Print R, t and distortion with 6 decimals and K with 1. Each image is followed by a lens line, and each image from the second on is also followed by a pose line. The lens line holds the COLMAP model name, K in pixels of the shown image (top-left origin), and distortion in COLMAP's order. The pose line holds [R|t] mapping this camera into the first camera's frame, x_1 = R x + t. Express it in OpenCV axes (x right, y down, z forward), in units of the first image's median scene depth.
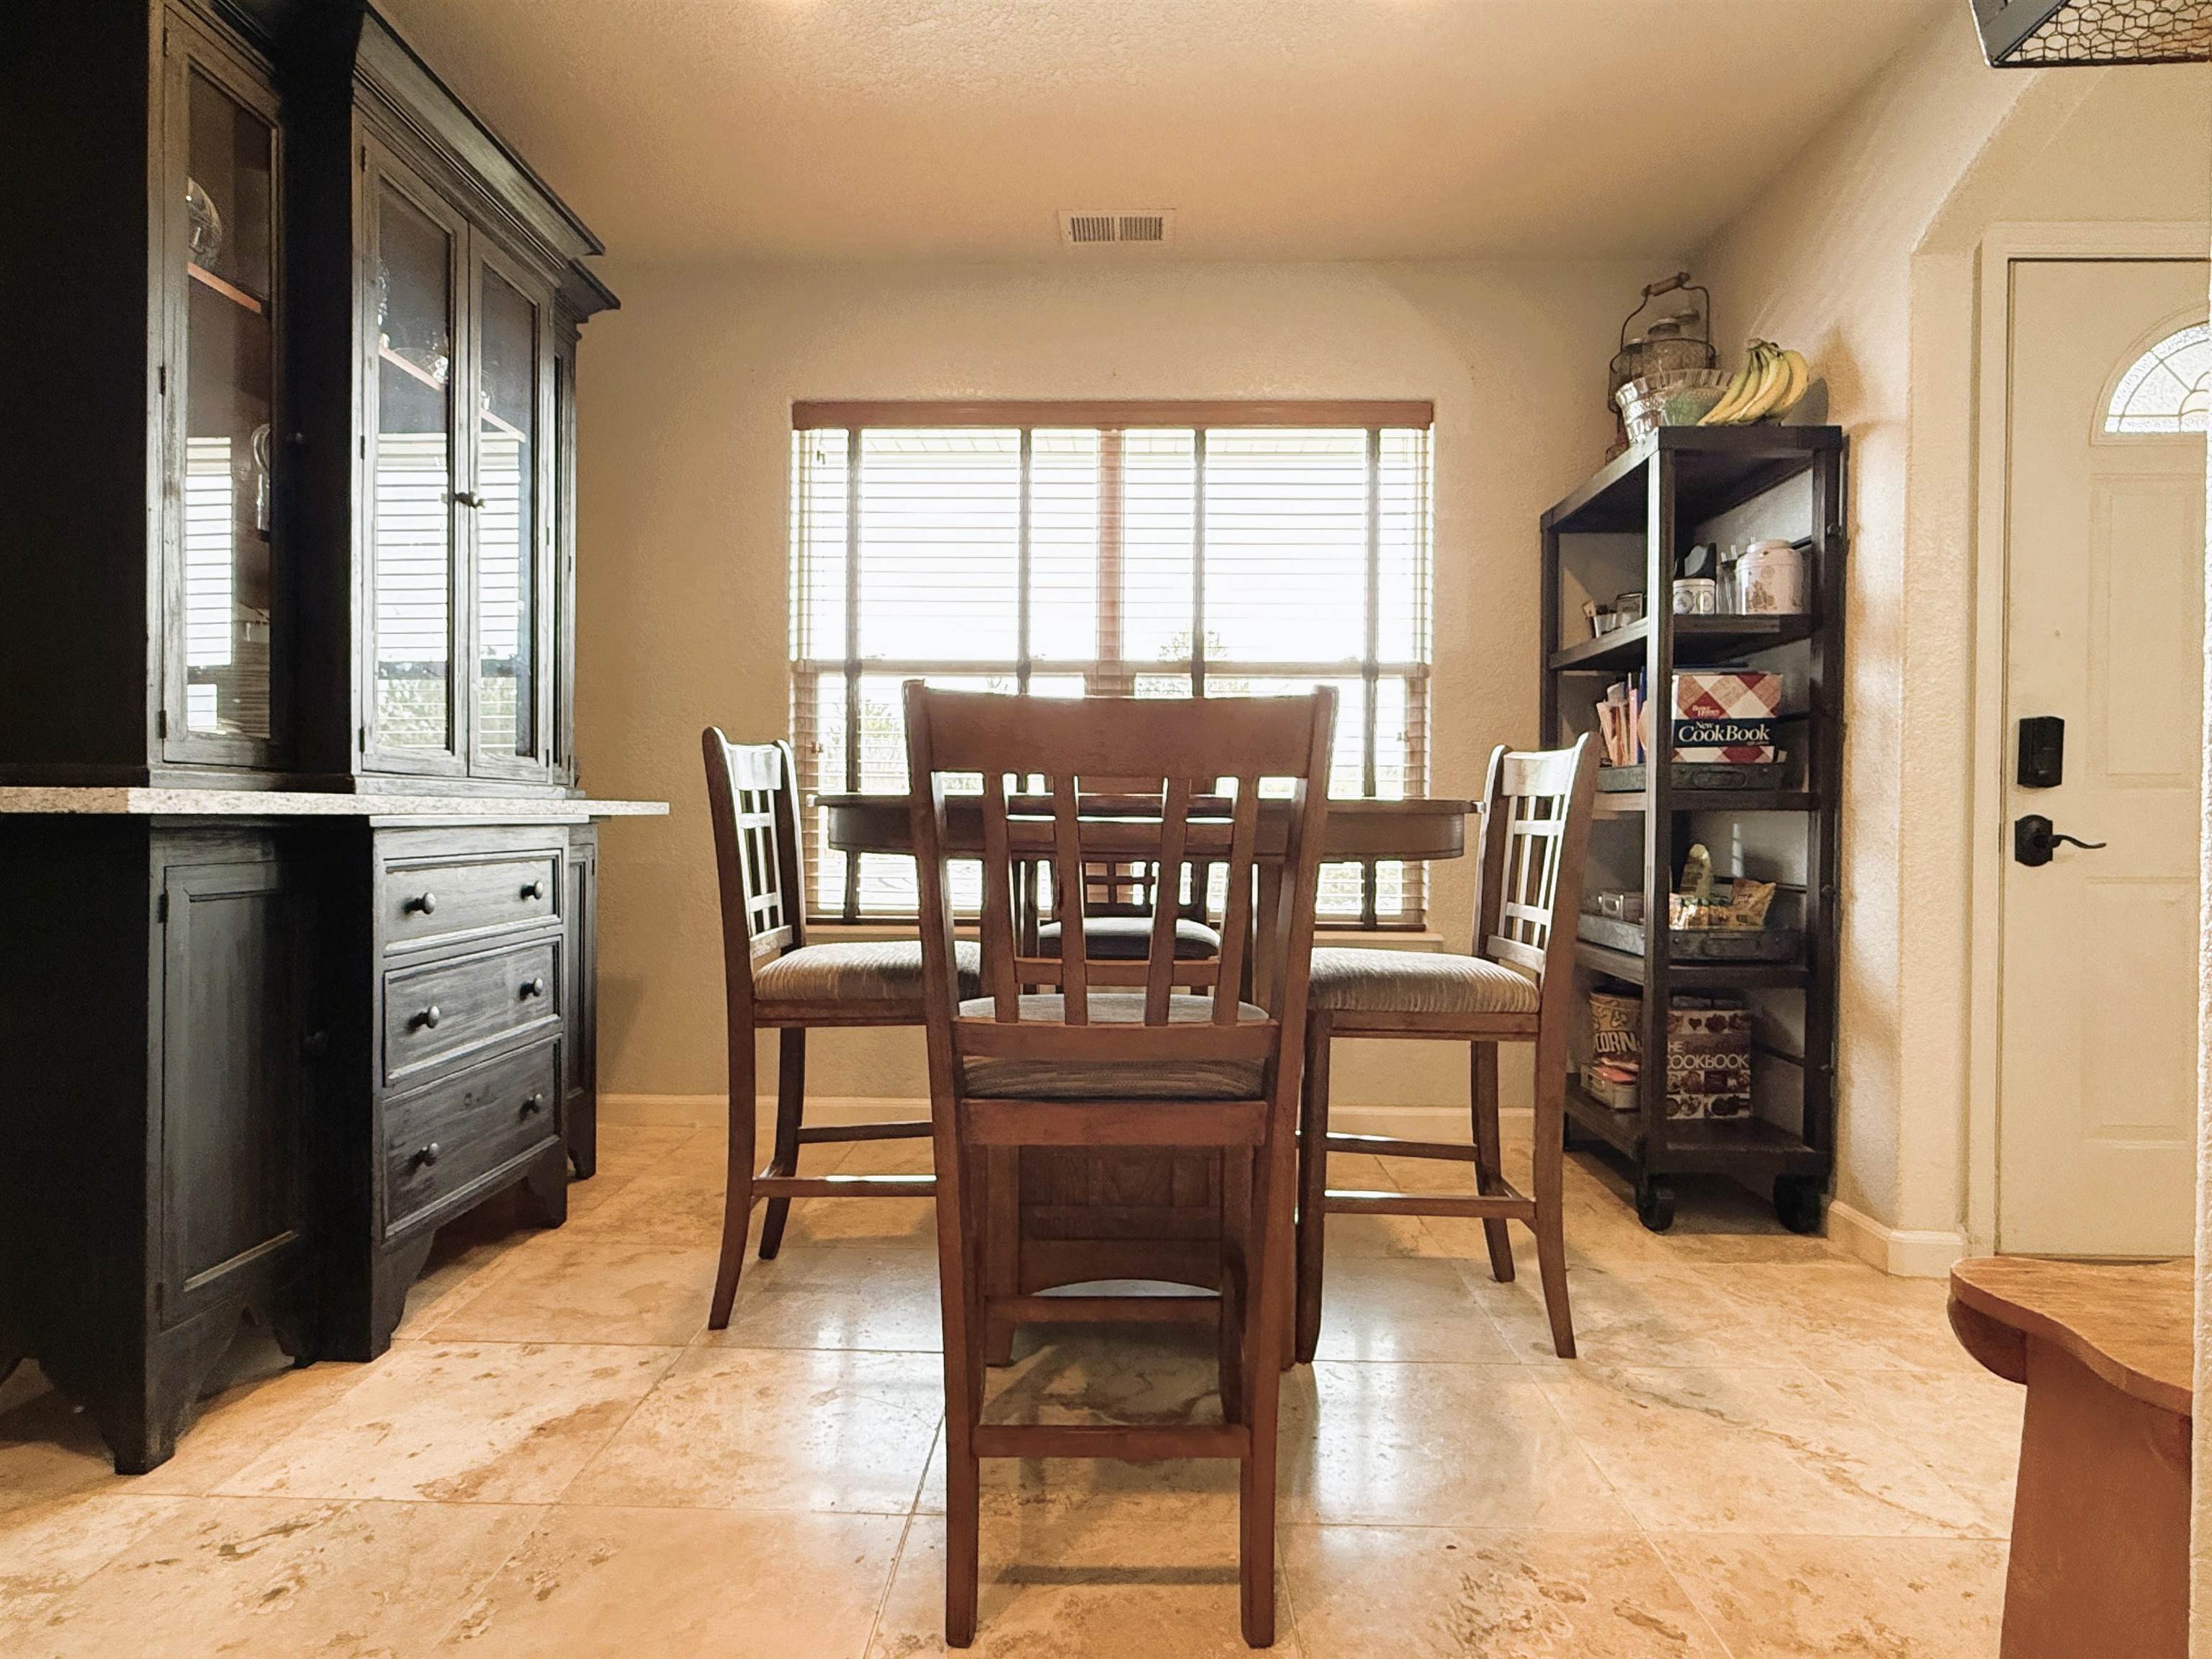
lens RADIAL K [[1193.6, 0, 1105.8], [0, 1193.6, 823.8], [0, 0, 1]] dist [0.000018, 0.001432]
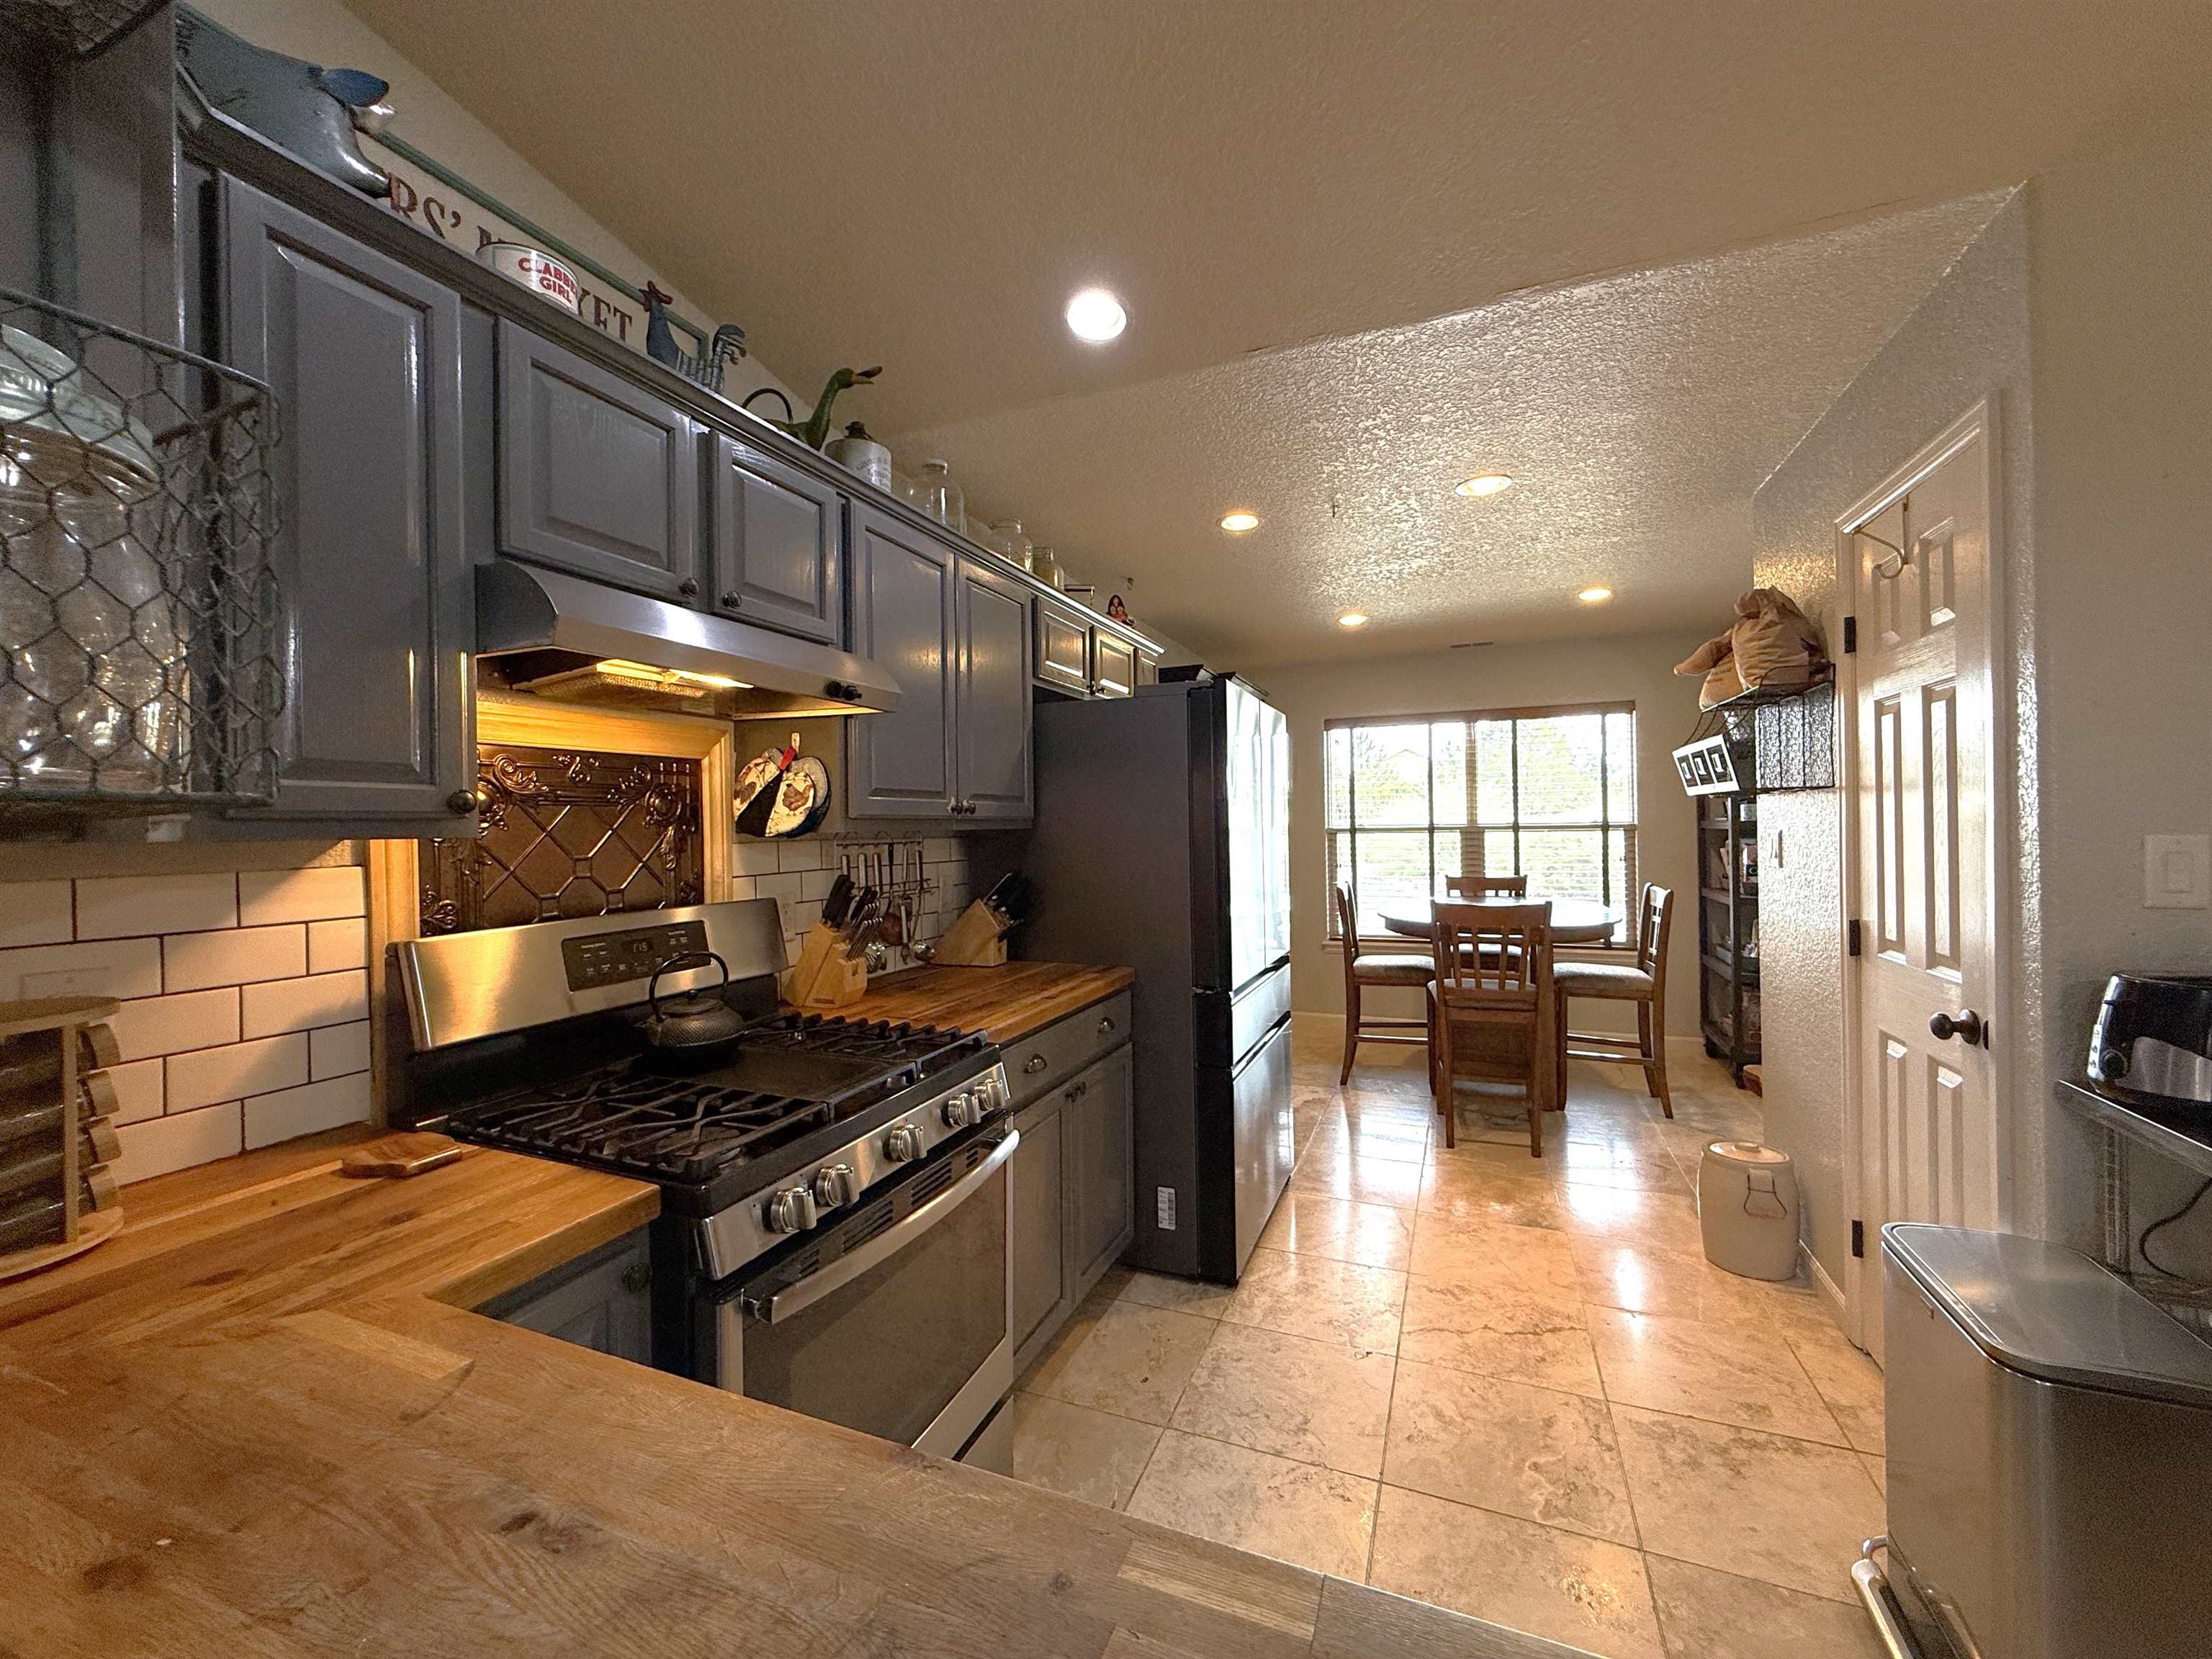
lens RADIAL K [[880.1, 0, 1106.5], [0, 880.1, 830.4], [0, 0, 1]] dist [0.000843, -0.000722]
pose [[0.932123, -0.023878, -0.361355, -0.061087], [0.022652, 0.999714, -0.007628, -0.199682], [0.361434, -0.001075, 0.932397, -1.193758]]
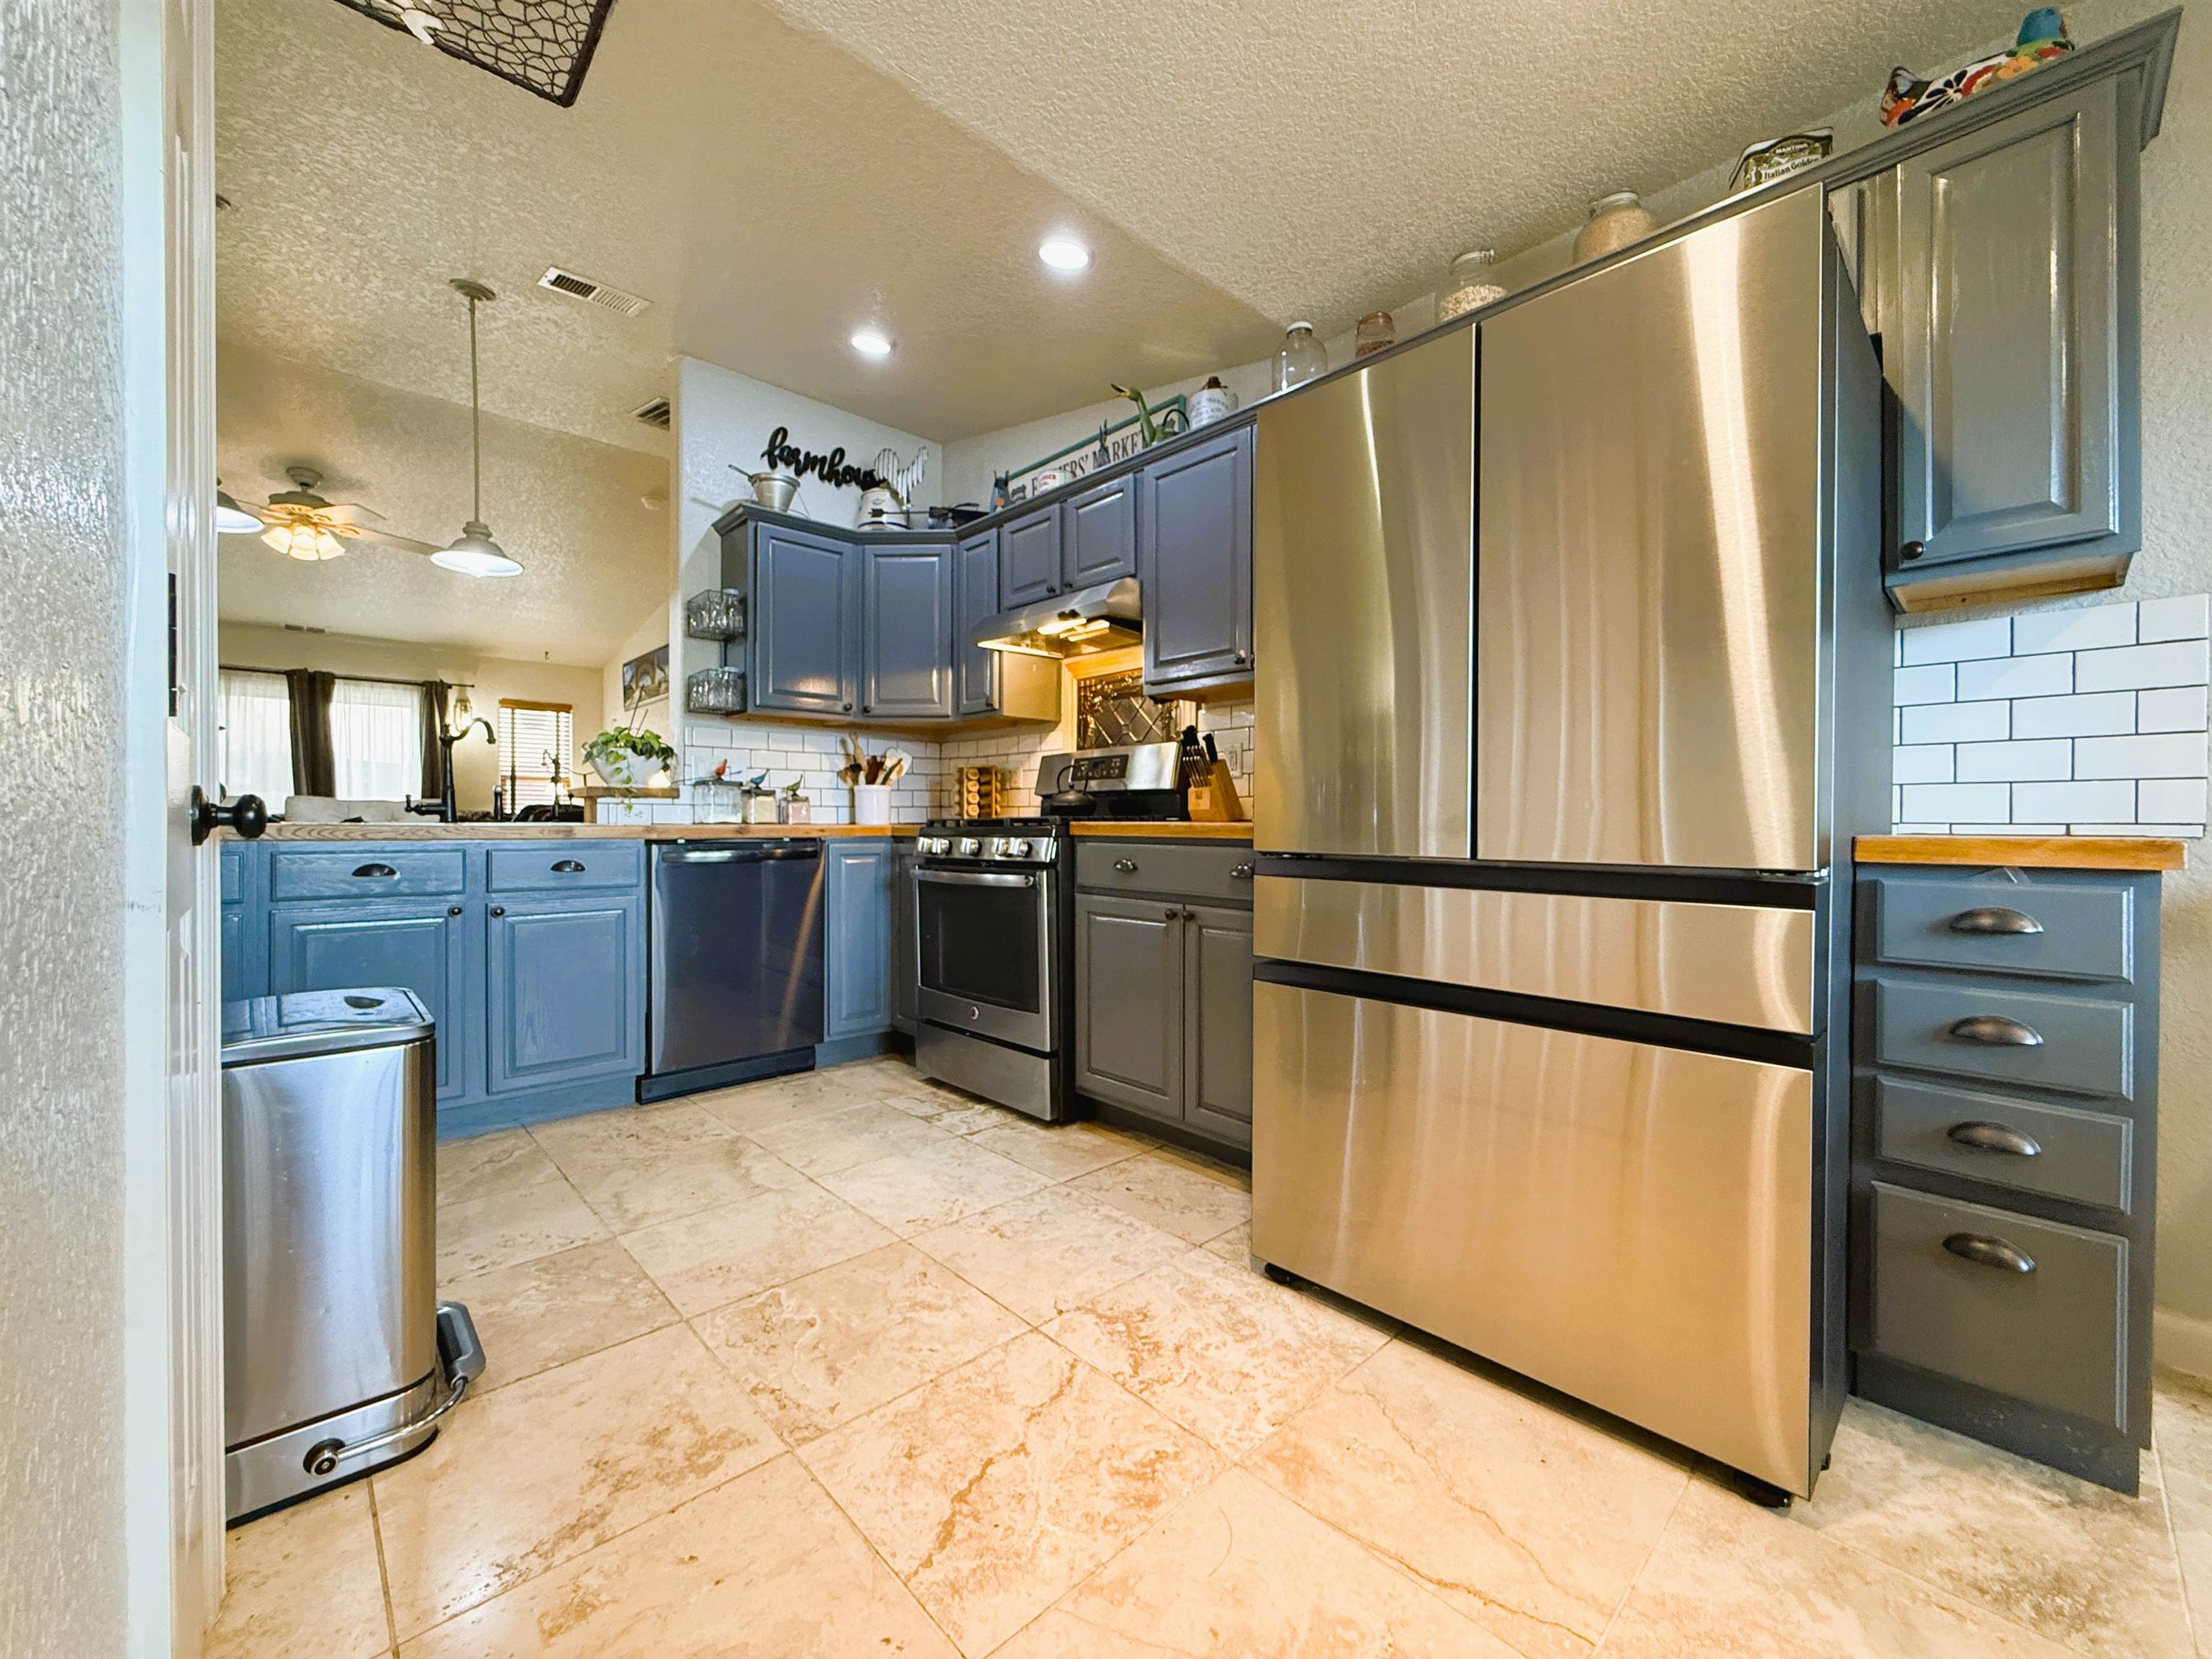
lens RADIAL K [[880.1, 0, 1098.5], [0, 880.1, 827.0], [0, 0, 1]] dist [0.000843, -0.000722]
pose [[-0.711578, -0.008335, -0.702557, 0.348989], [-0.015452, 0.999873, 0.003789, -0.019871], [0.702437, 0.013552, -0.711617, 0.405970]]
